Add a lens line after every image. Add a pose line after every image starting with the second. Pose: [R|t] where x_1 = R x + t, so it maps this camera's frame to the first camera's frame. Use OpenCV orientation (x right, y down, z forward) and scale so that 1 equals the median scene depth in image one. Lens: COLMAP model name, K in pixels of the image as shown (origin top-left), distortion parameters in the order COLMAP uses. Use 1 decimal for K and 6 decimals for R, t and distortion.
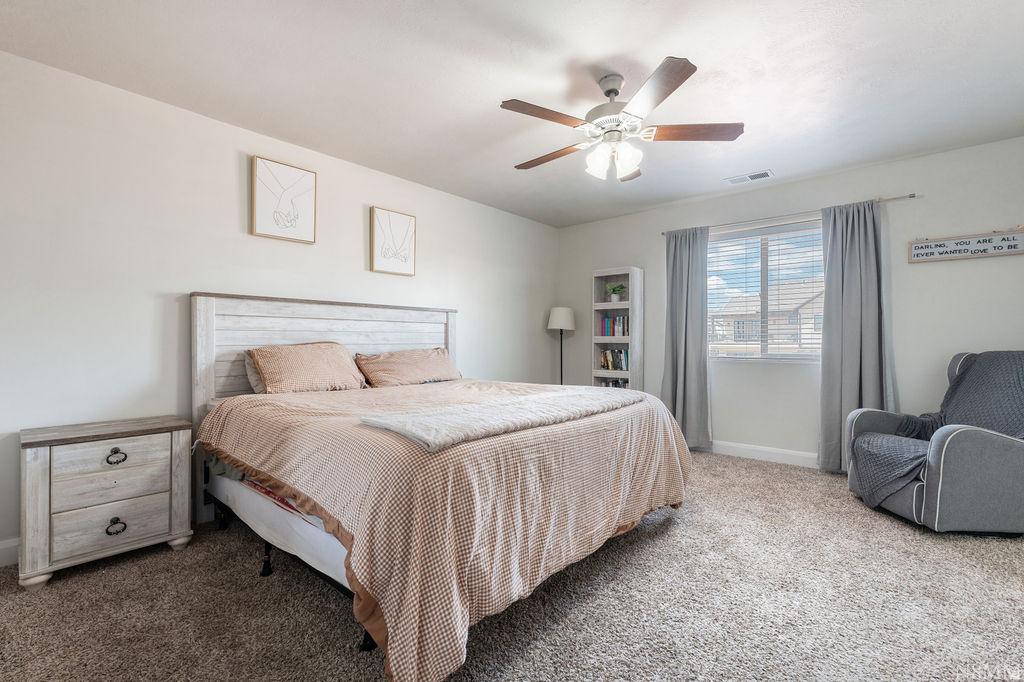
lens RADIAL K [[453.8, 0, 515.9], [0, 453.8, 340.1], [0, 0, 1]] dist [0.000219, -0.000429]
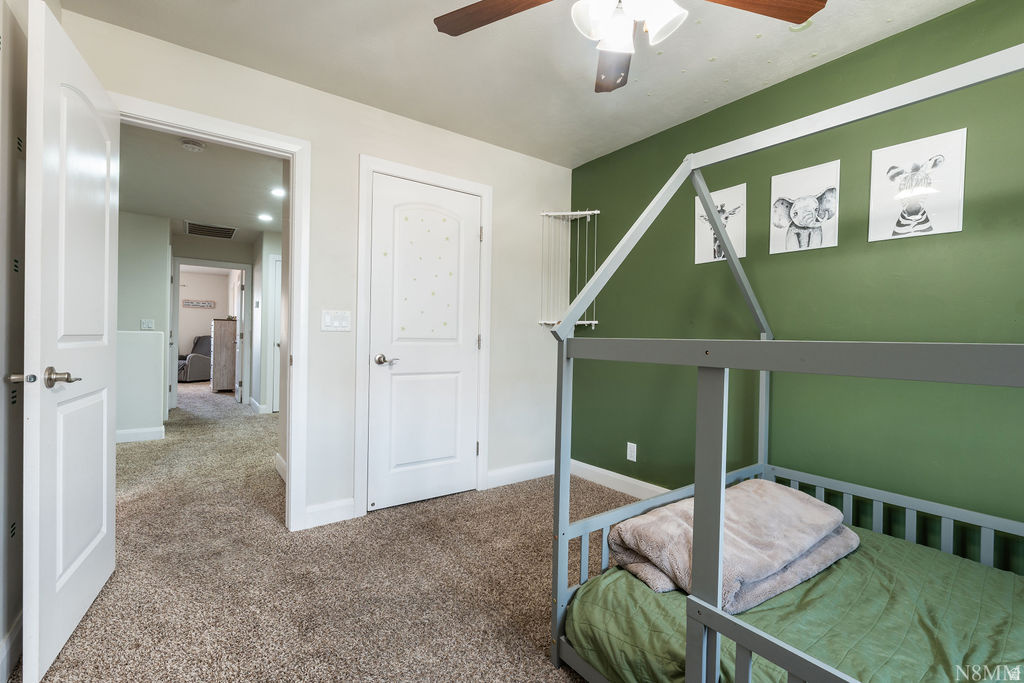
lens RADIAL K [[453.8, 0, 514.5], [0, 453.8, 347.1], [0, 0, 1]] dist [0.000219, -0.000429]
pose [[0.236228, -0.009259, 0.971654, -1.229739], [-0.019983, 0.999697, 0.014384, 0.008383], [-0.971492, -0.022814, 0.235971, -1.479729]]
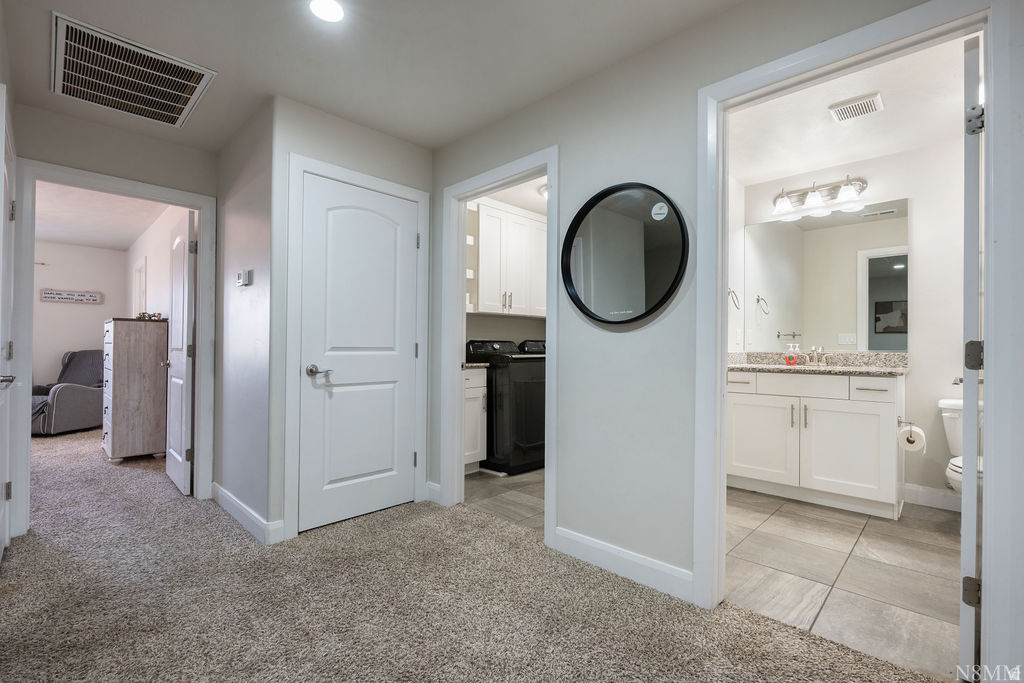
lens RADIAL K [[458.9, 0, 516.7], [0, 458.9, 339.9], [0, 0, 1]] dist [-0.002437, -0.000478]
pose [[0.060885, 0.008387, 0.998110, -0.616327], [0.003547, 0.999957, -0.008619, 0.000771], [-0.998139, 0.004065, 0.060852, -0.741622]]
